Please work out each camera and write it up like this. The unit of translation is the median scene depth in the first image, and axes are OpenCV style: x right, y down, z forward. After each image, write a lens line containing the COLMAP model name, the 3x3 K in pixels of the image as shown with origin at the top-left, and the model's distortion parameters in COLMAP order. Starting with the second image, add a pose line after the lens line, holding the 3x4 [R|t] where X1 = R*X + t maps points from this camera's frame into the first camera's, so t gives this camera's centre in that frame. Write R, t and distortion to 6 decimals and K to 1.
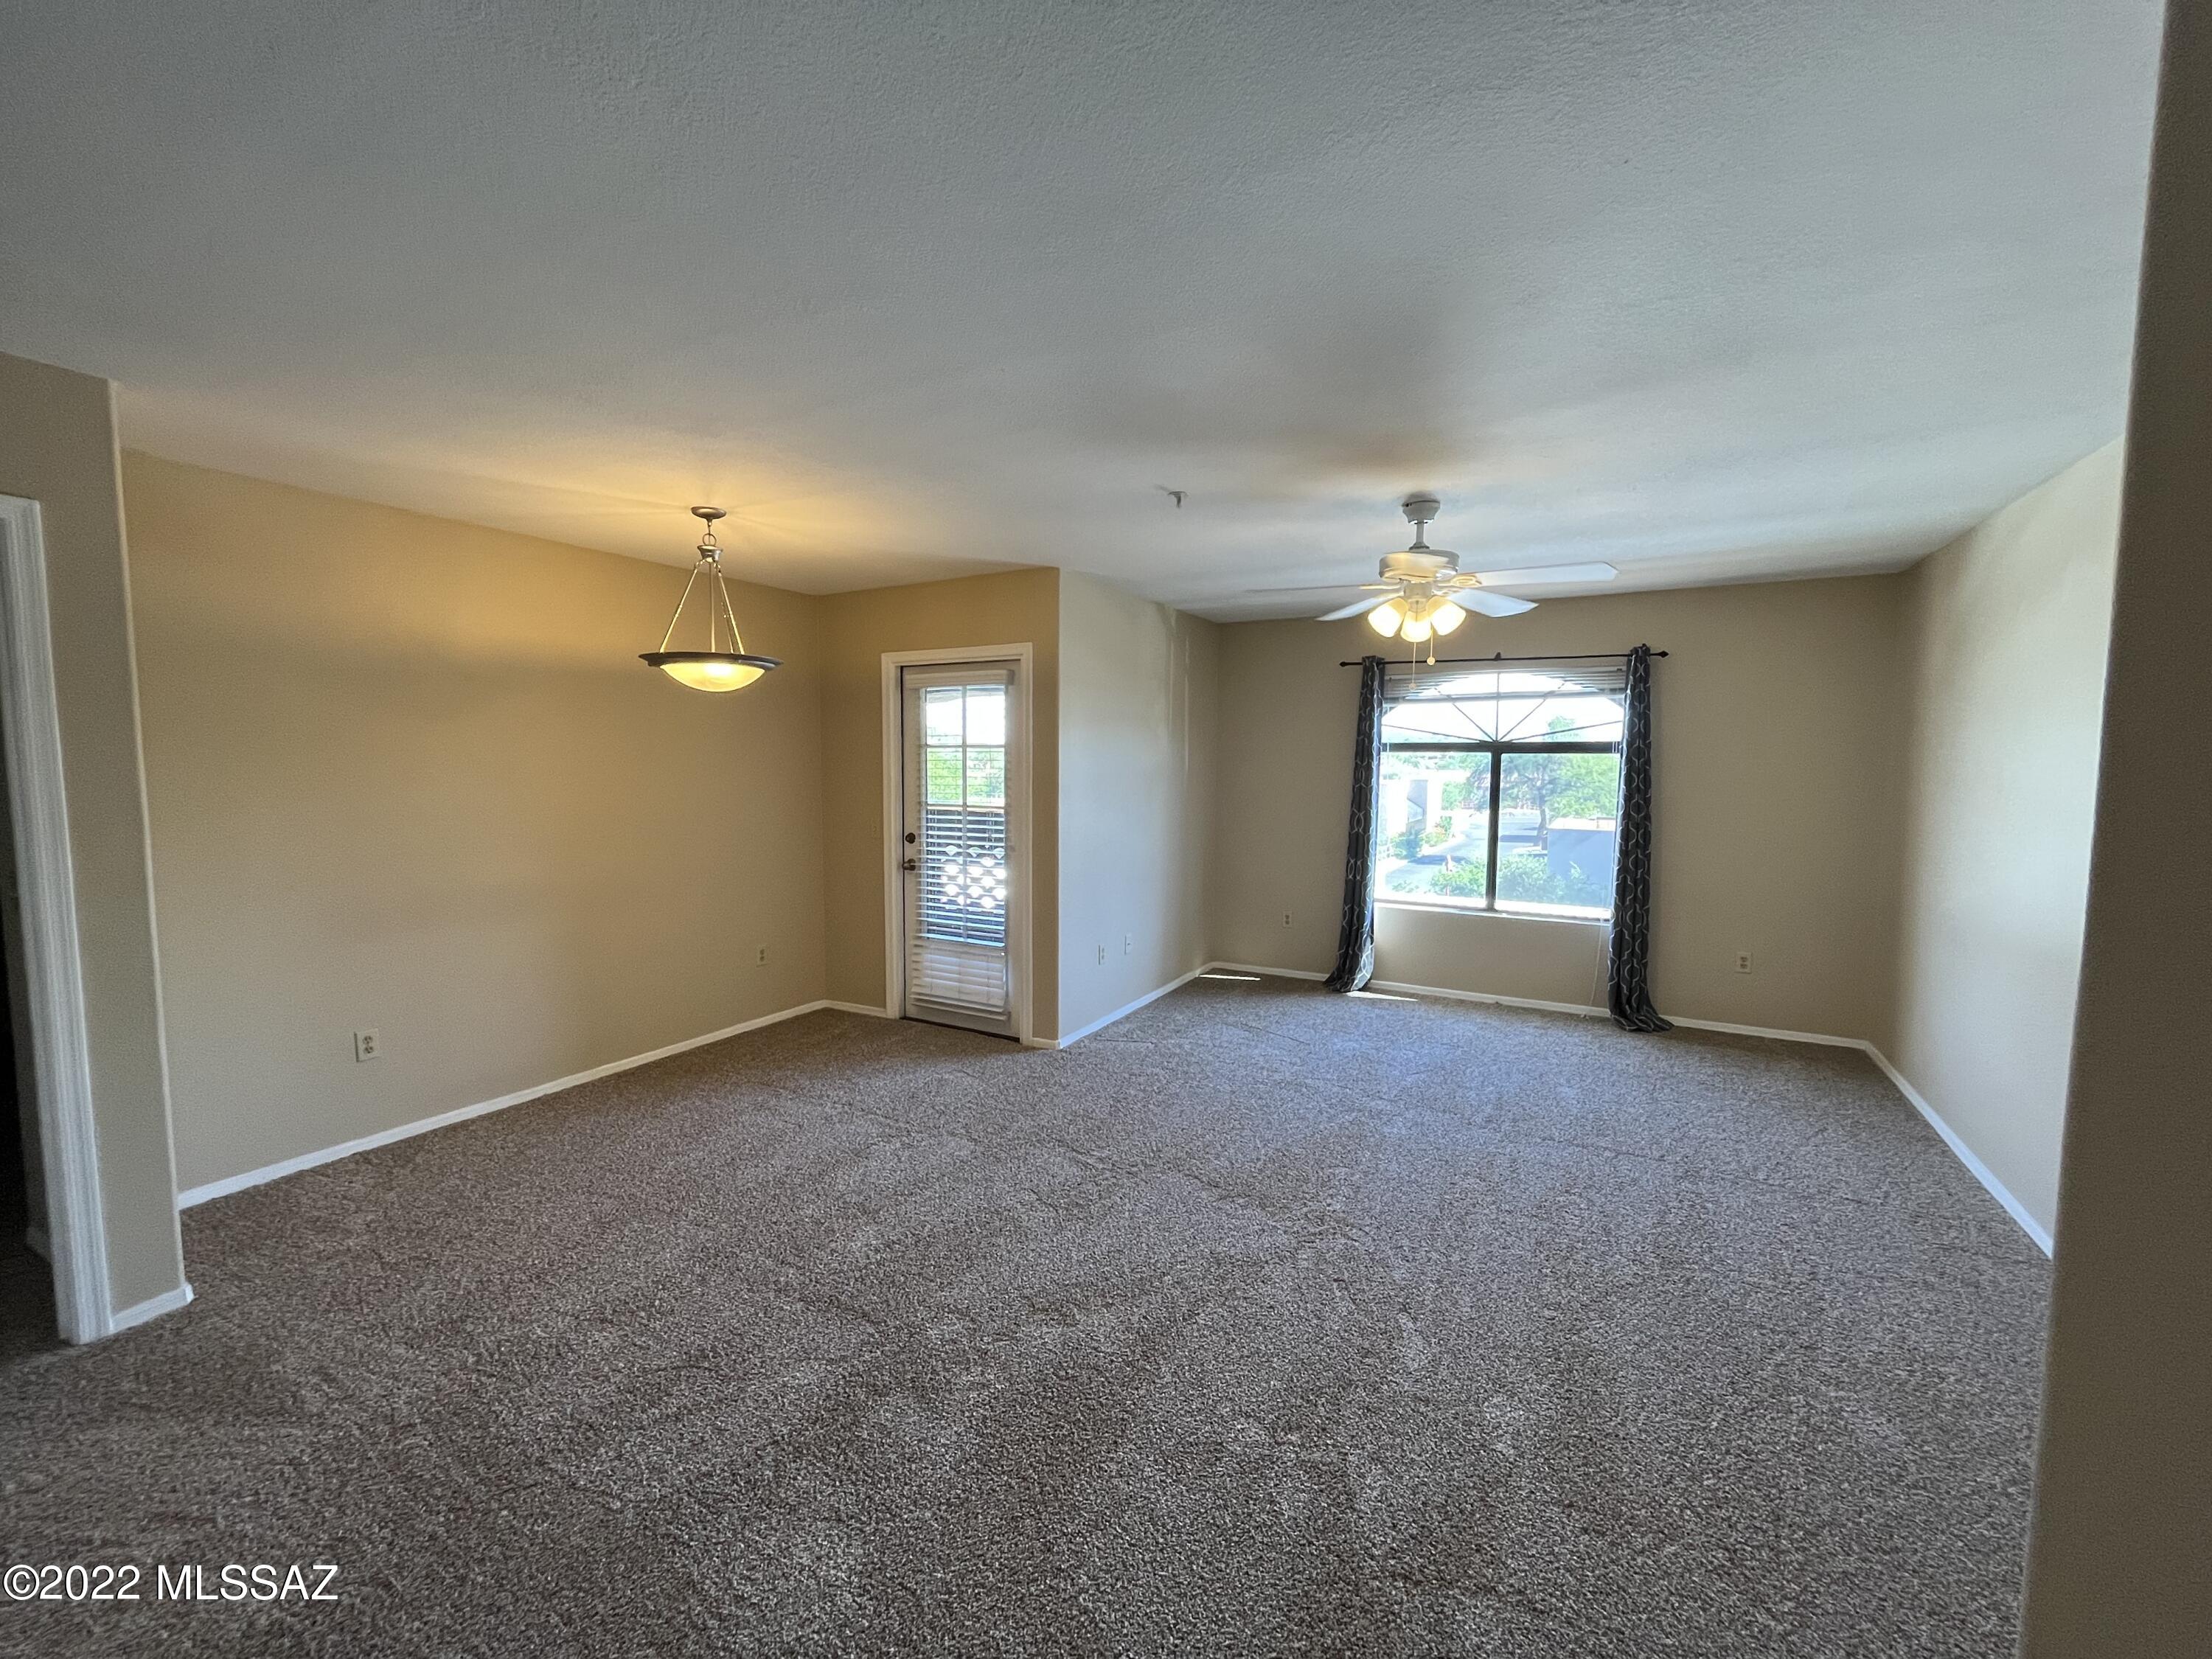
lens RADIAL K [[891.7, 0, 1103.0], [0, 891.7, 829.0], [0, 0, 1]] dist [-0.001956, -0.001141]
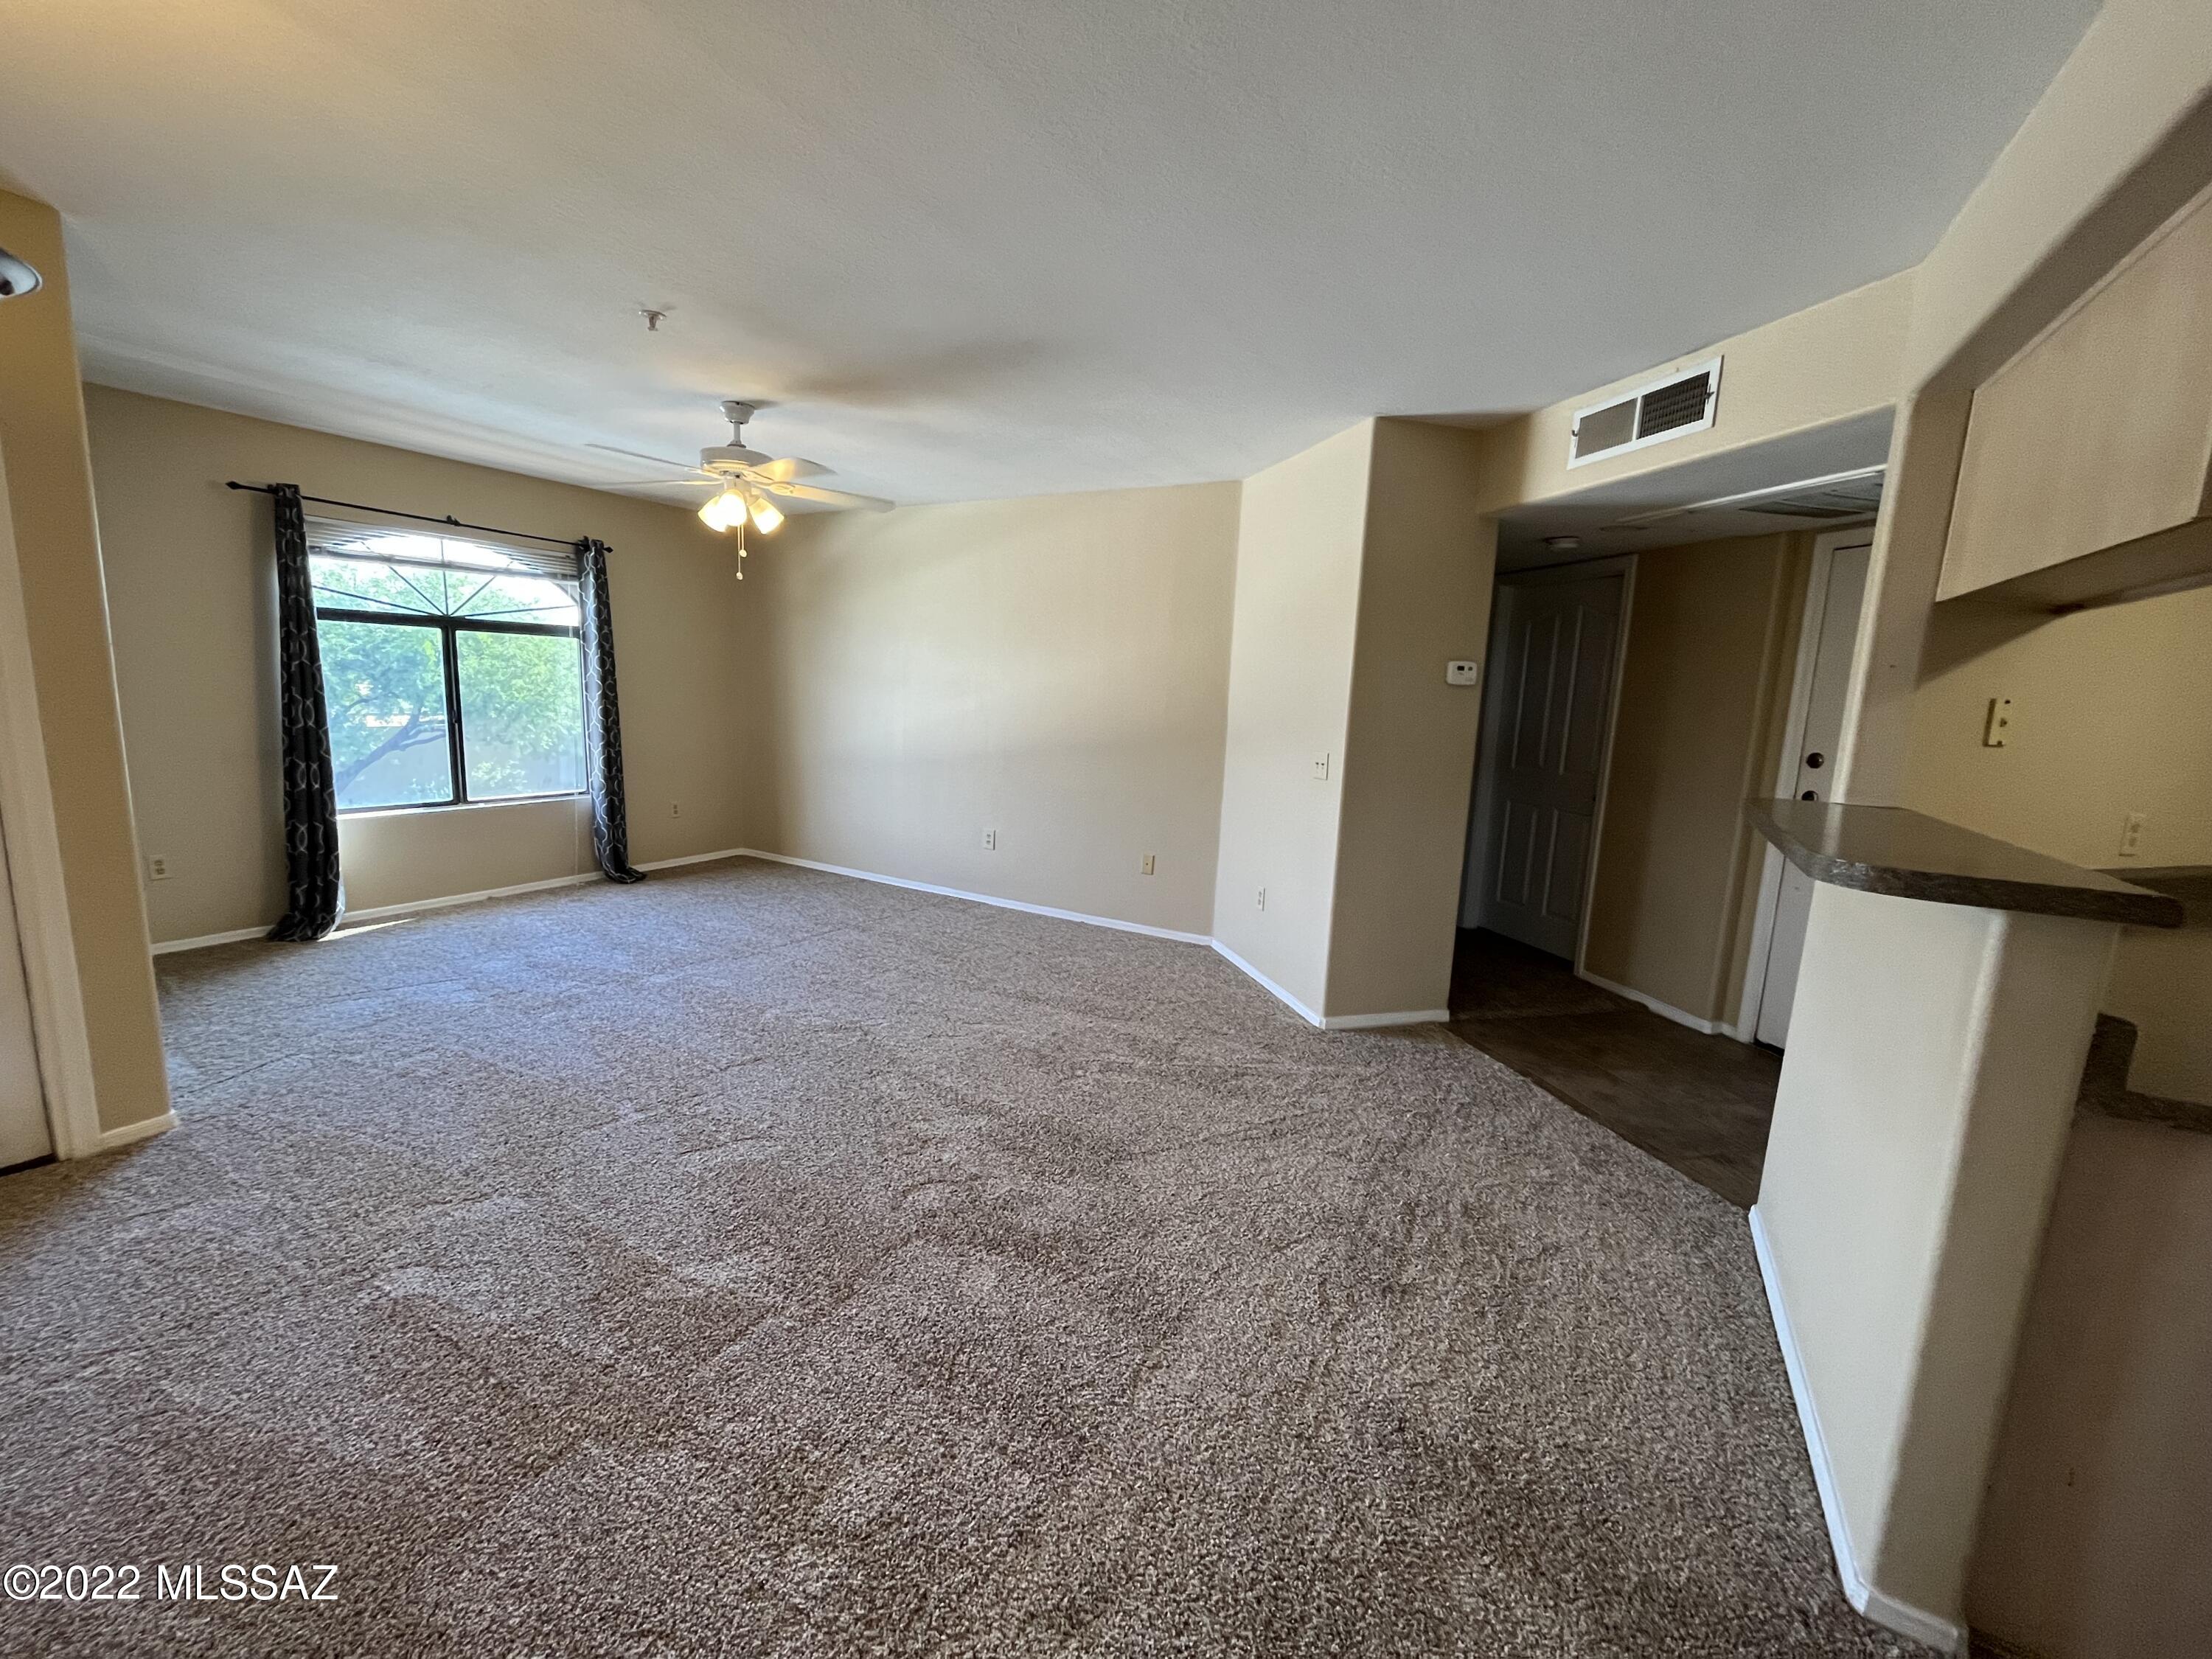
lens RADIAL K [[895.7, 0, 1098.8], [0, 895.7, 824.4], [0, 0, 1]] dist [-0.000212, -0.000174]
pose [[0.015912, -0.159758, 0.987028, -0.537715], [0.038721, 0.986511, 0.159050, -0.009611], [-0.999123, 0.035688, 0.021884, 0.367968]]
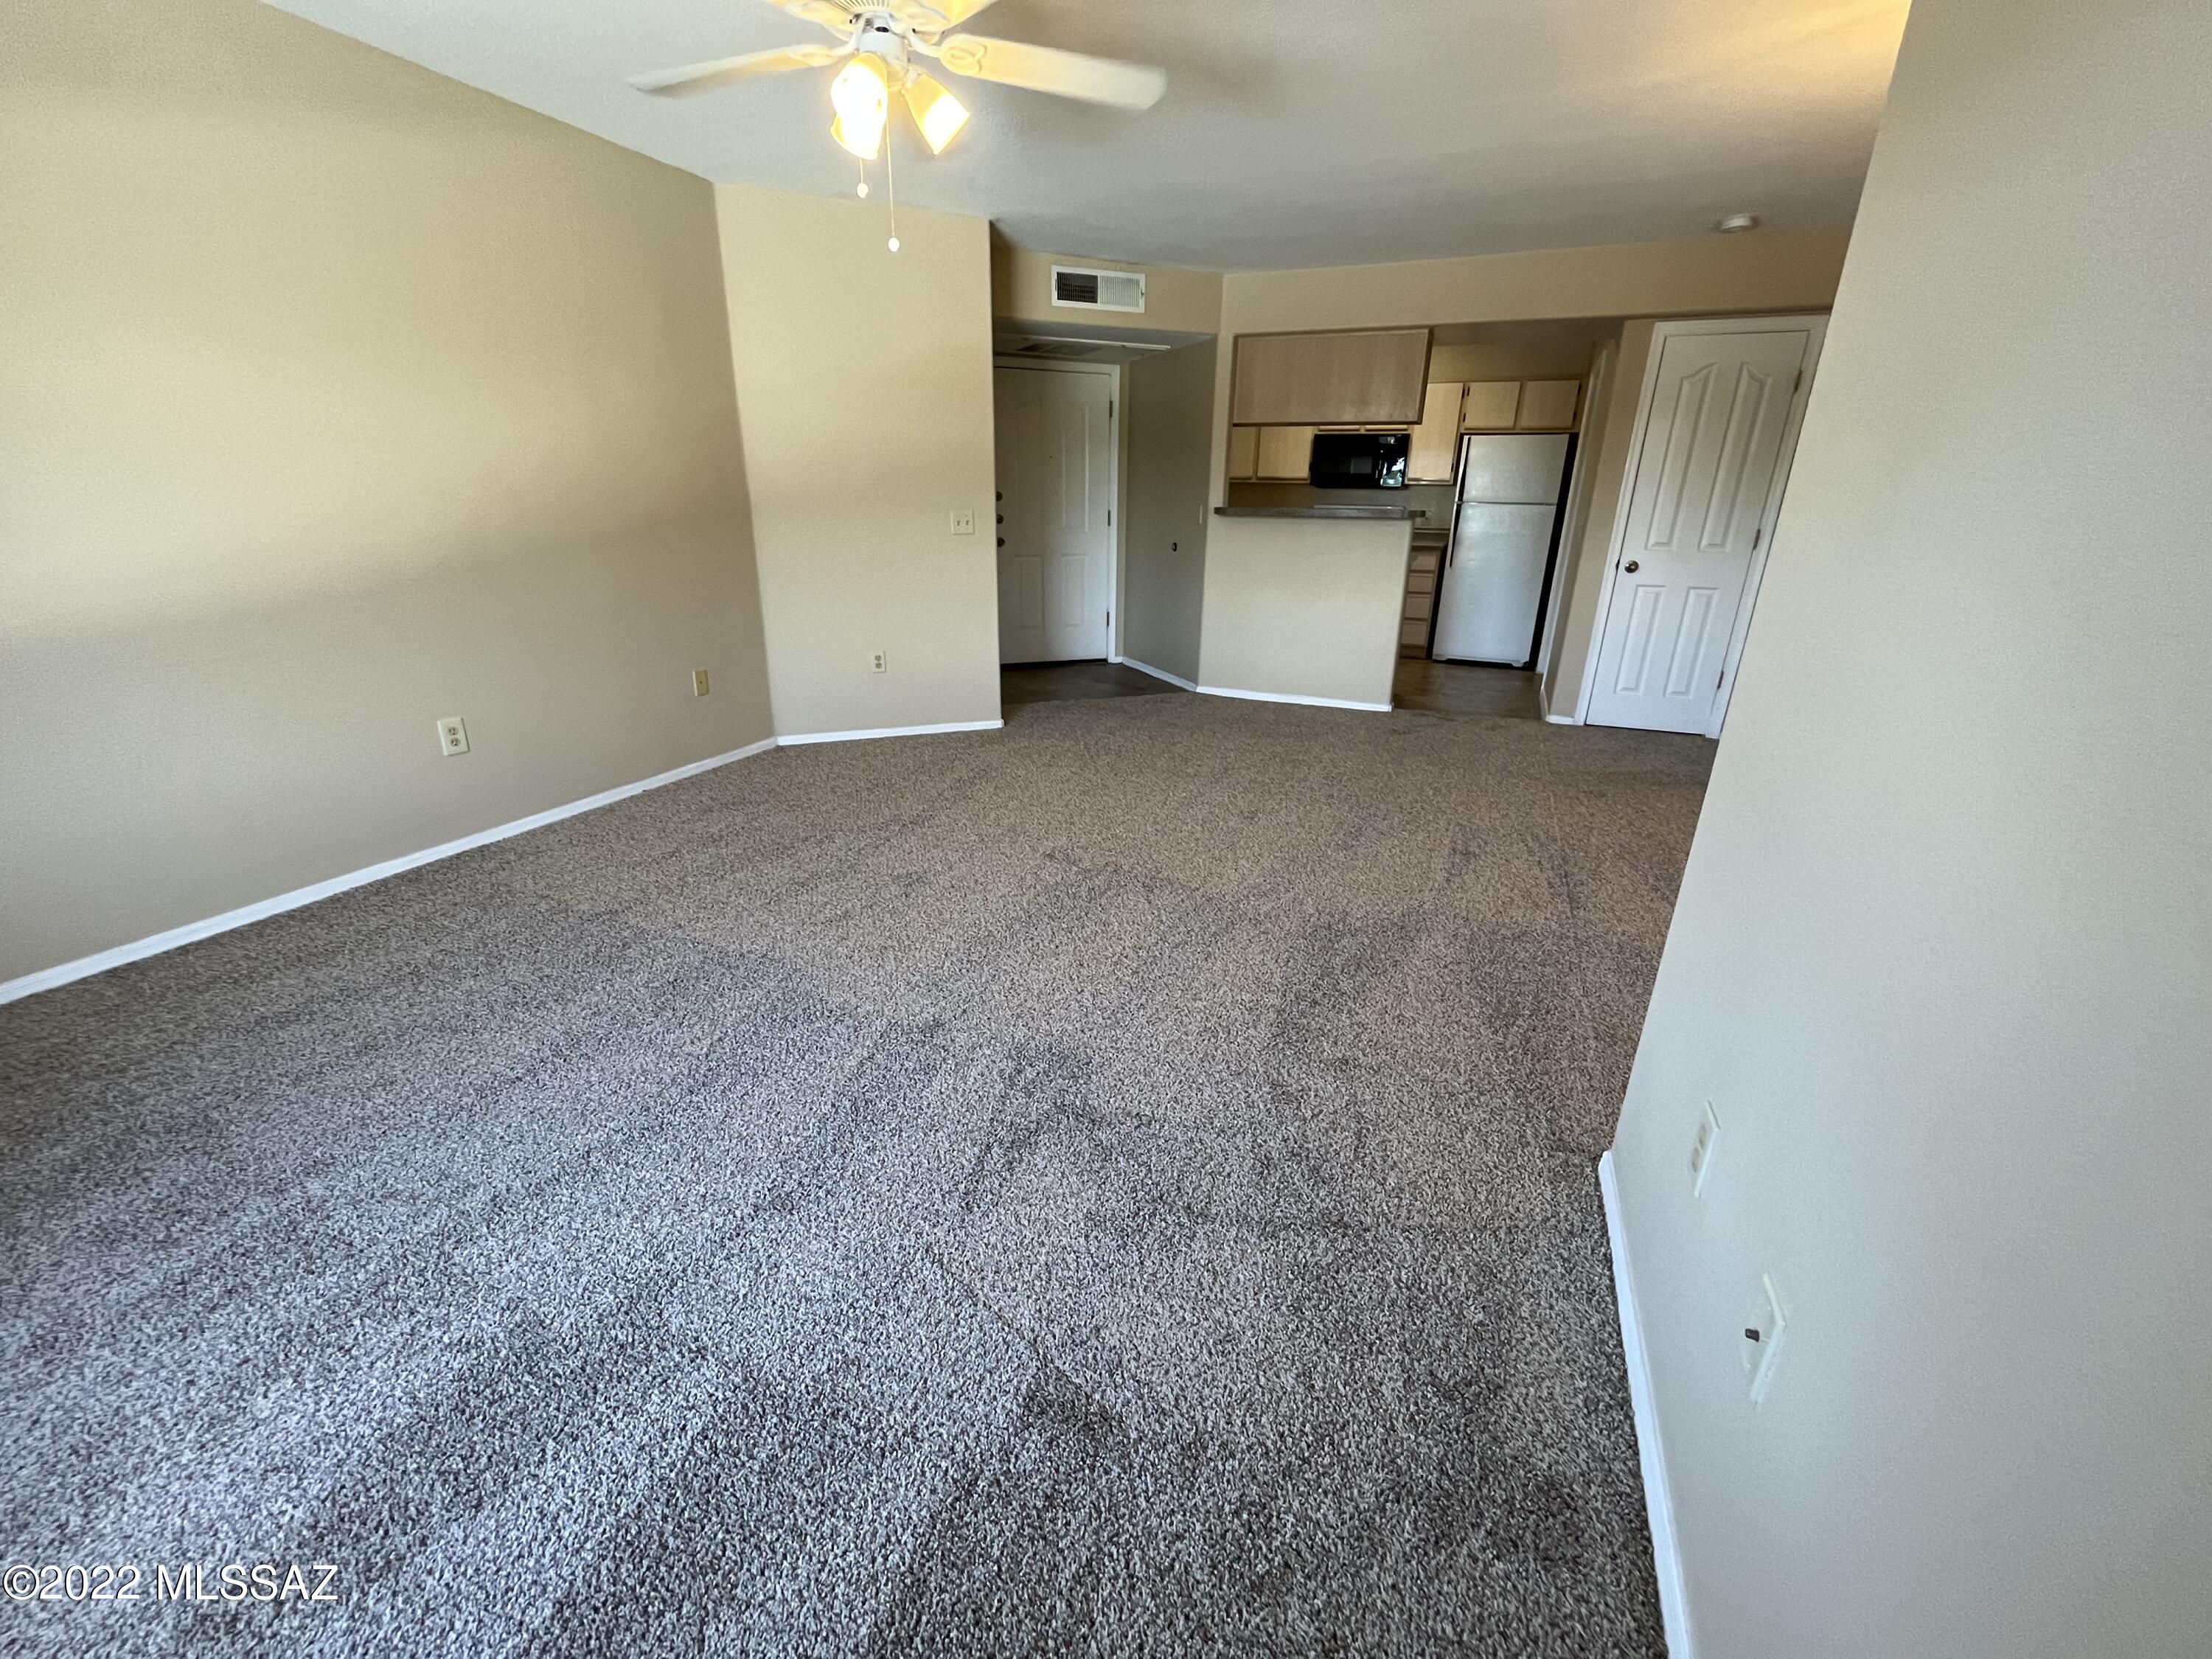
lens RADIAL K [[901.8, 0, 1097.5], [0, 901.8, 828.5], [0, 0, 1]] dist [-0.001569, -0.000300]
pose [[-0.995149, 0.013806, -0.097405, 0.190088], [-0.028851, 0.905614, 0.423121, -0.043280], [0.094053, 0.423879, -0.900822, 1.192928]]
